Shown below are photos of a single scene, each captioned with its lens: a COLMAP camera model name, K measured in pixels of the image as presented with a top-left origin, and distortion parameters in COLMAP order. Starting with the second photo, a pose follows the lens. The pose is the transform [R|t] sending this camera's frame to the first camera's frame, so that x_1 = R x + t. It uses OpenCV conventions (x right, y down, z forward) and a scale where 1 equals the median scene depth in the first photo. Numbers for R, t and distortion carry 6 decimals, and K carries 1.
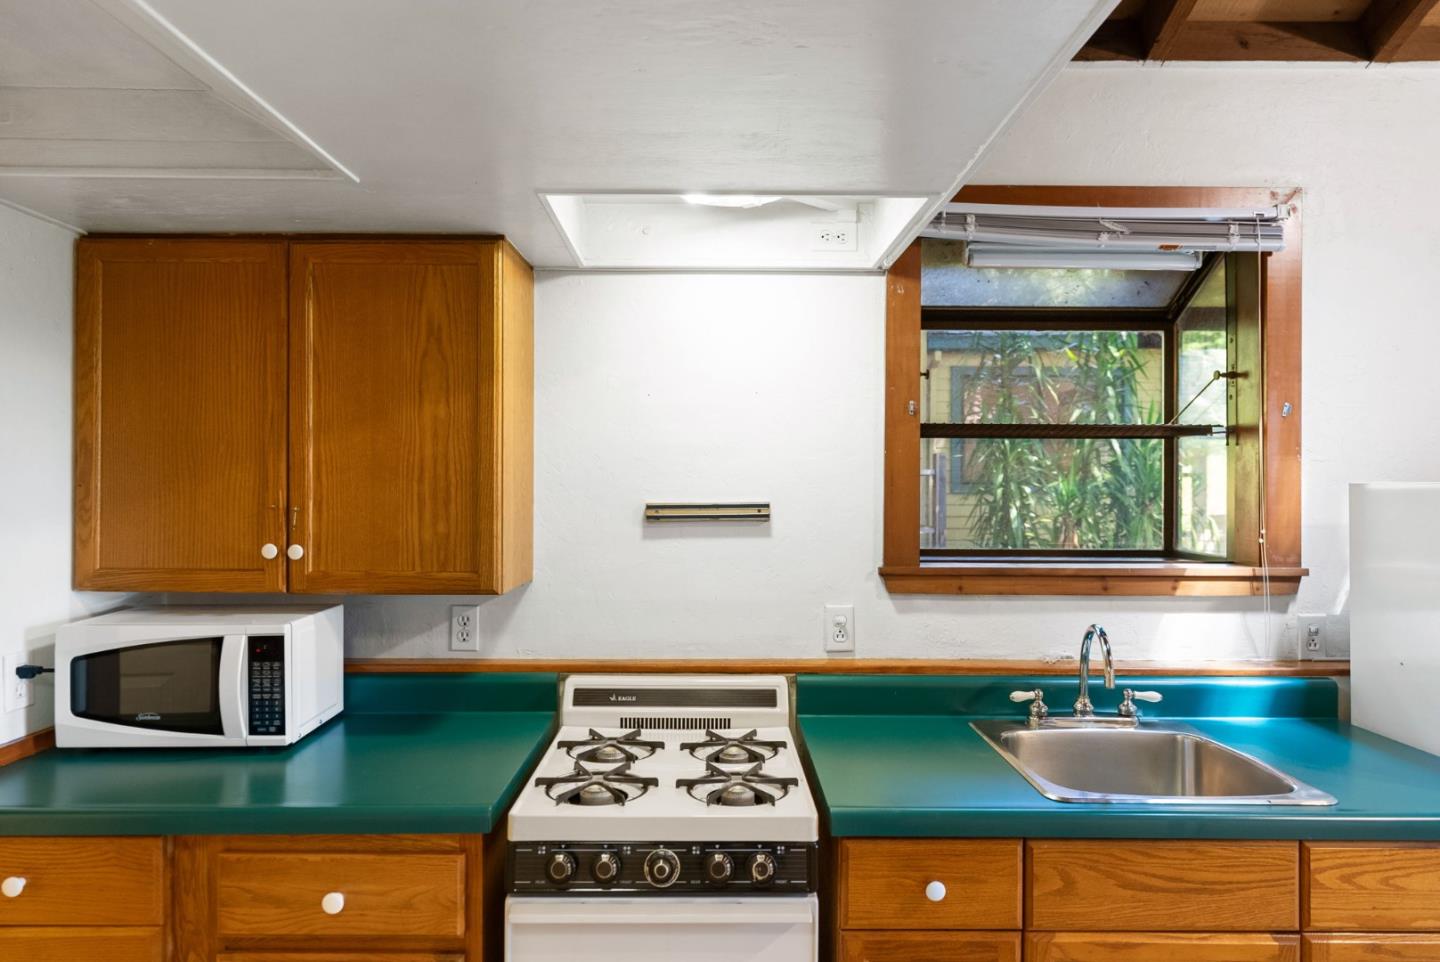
lens RADIAL K [[862.7, 0, 720.0], [0, 862.7, 481.0], [0, 0, 1]] dist [-0.001786, 0.001557]
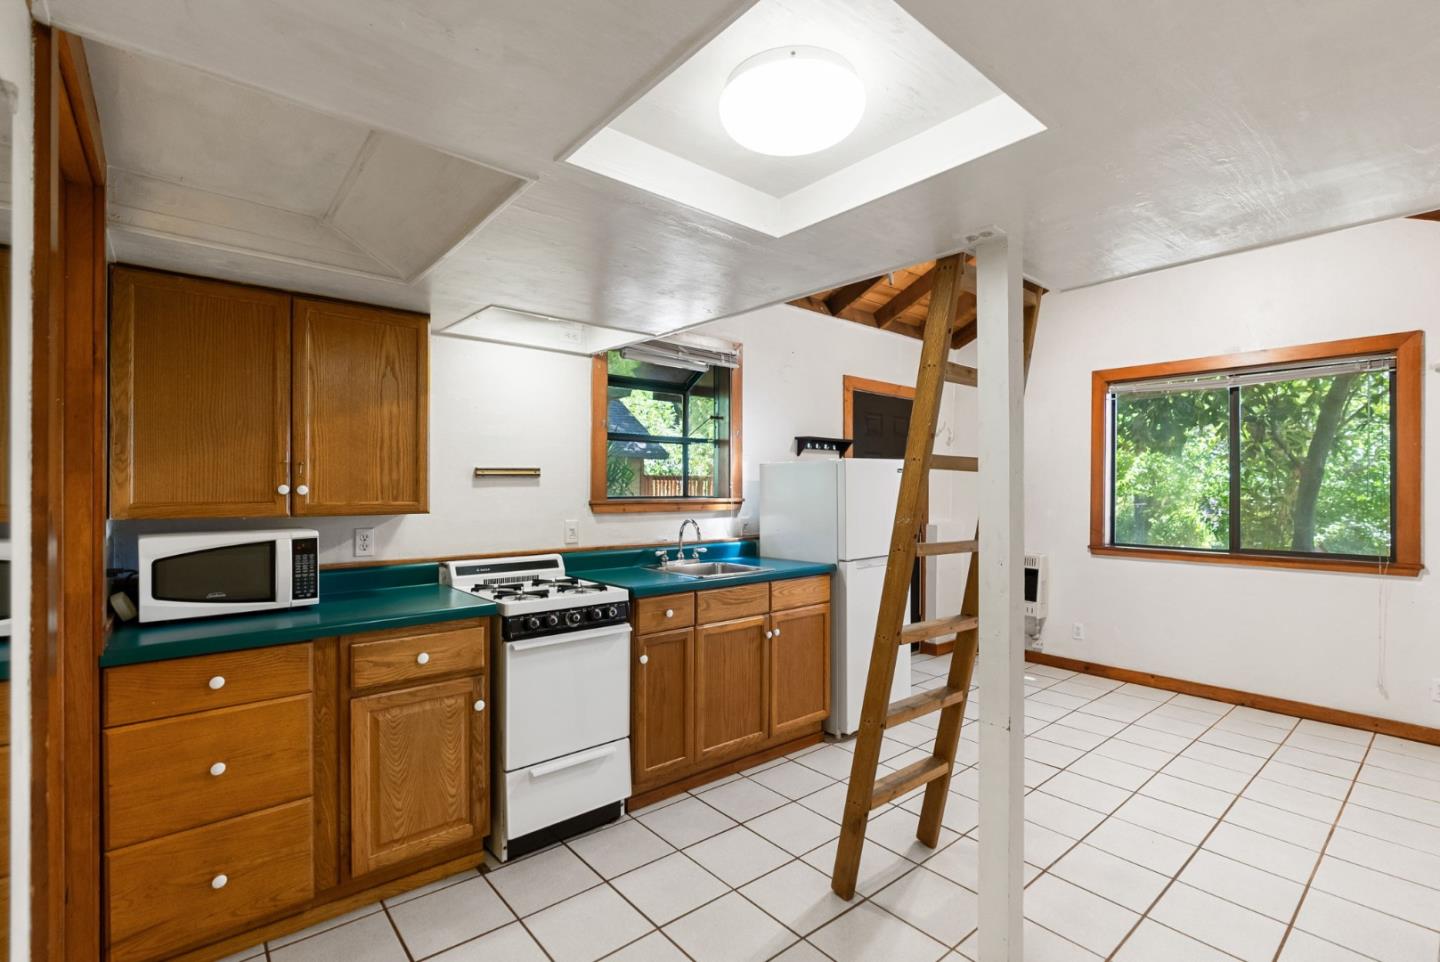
lens RADIAL K [[654.2, 0, 720.0], [0, 654.2, 481.0], [0, 0, 1]] dist [-0.001149, 0.000099]
pose [[0.757744, 0.003363, 0.652543, -0.686848], [-0.002154, 0.999994, -0.002654, 0.065938], [-0.652548, 0.000606, 0.757747, -0.432129]]
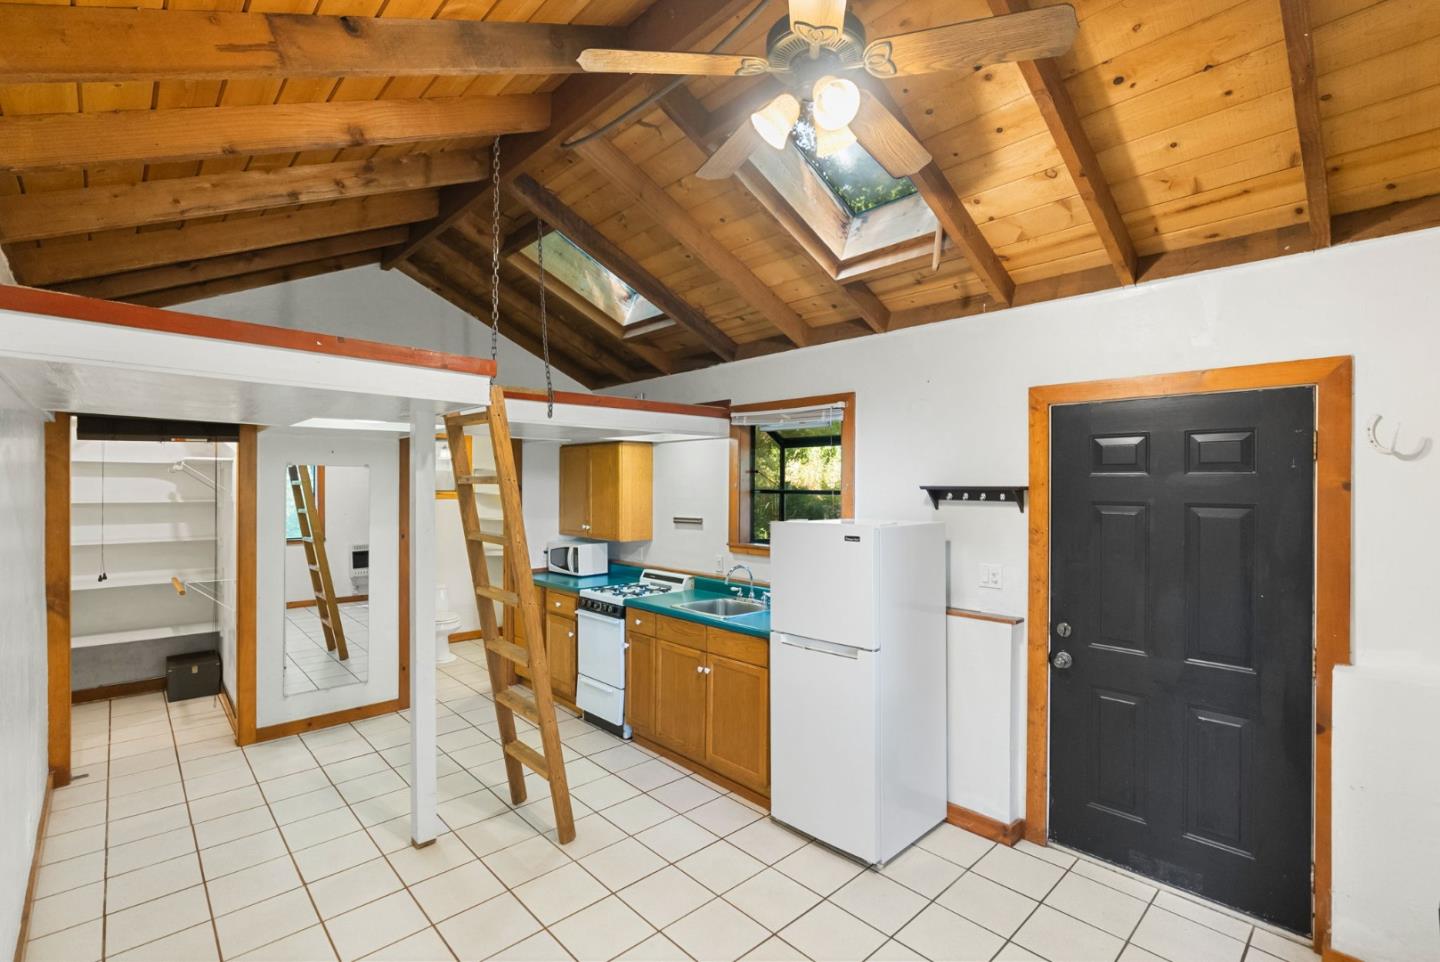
lens RADIAL K [[654.2, 0, 720.0], [0, 654.2, 481.0], [0, 0, 1]] dist [-0.001149, 0.000099]
pose [[0.695004, -0.004056, -0.718994, 1.966515], [0.001464, 0.999990, -0.004225, -0.105788], [0.719004, 0.001884, 0.695003, -0.576395]]
